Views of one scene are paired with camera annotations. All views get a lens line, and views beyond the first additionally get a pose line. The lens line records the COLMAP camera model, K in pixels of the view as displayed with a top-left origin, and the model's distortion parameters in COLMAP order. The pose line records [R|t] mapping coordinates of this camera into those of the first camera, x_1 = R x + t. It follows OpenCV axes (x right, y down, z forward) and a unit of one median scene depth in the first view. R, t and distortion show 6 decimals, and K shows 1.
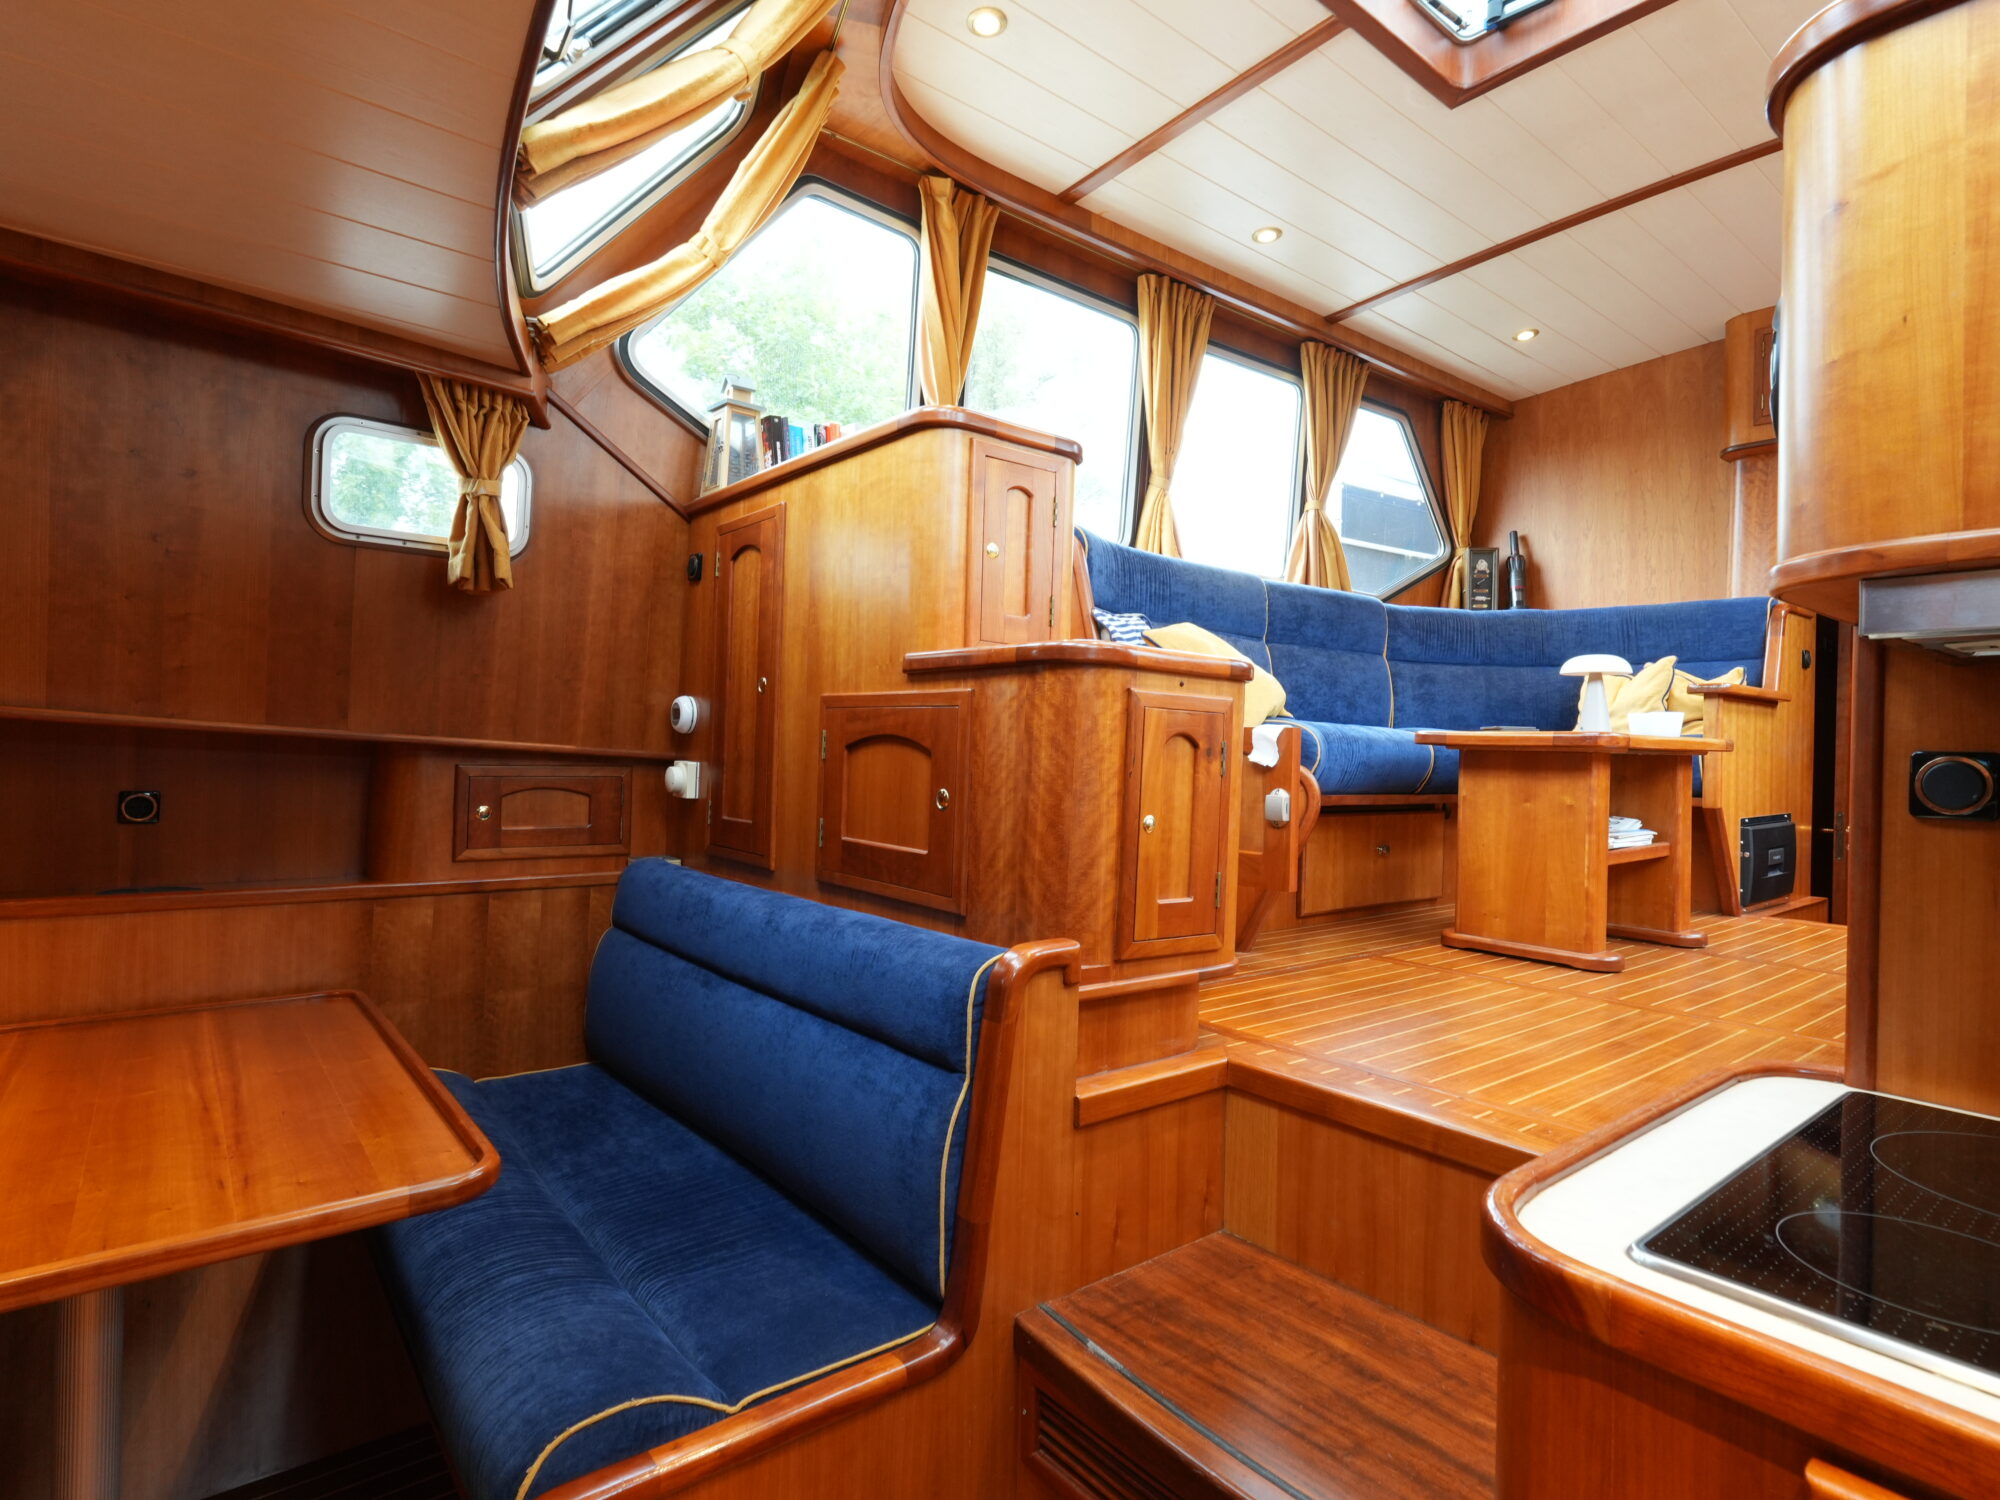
lens RADIAL K [[1050.6, 0, 1000.0], [0, 1050.6, 750.0], [0, 0, 1]] dist [0.001016, -0.000706]
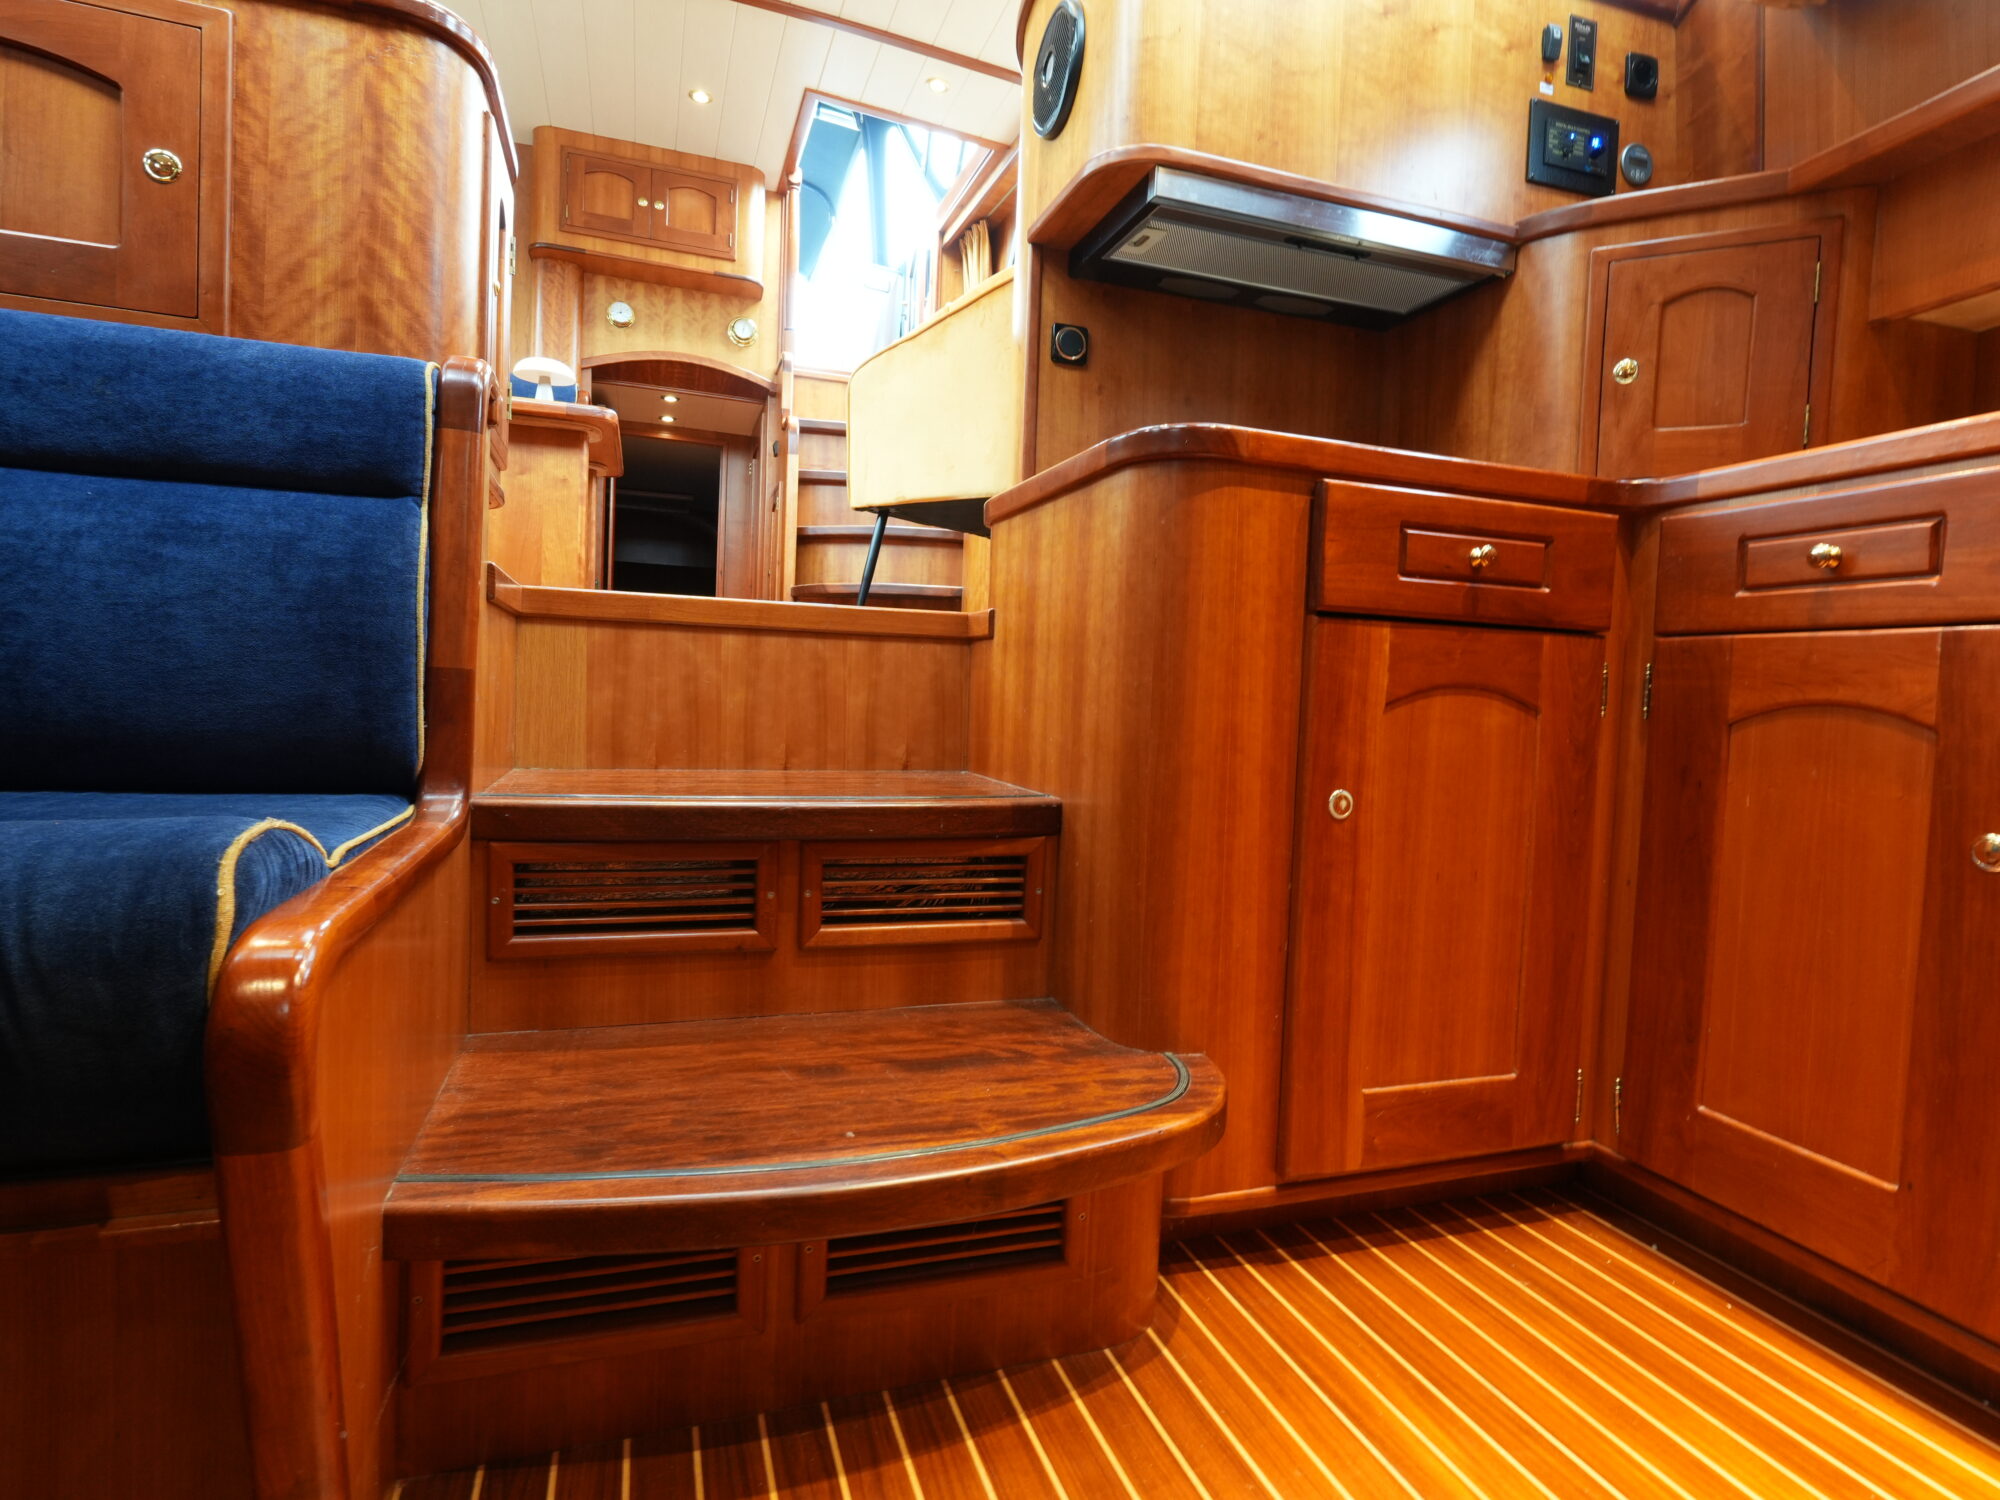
lens RADIAL K [[1050.6, 0, 1000.0], [0, 1050.6, 750.0], [0, 0, 1]] dist [0.001016, -0.000706]
pose [[0.349191, -0.065298, 0.934774, -0.565988], [-0.032741, 0.996110, 0.081814, 0.376834], [-0.936479, -0.059174, 0.345695, 0.281818]]
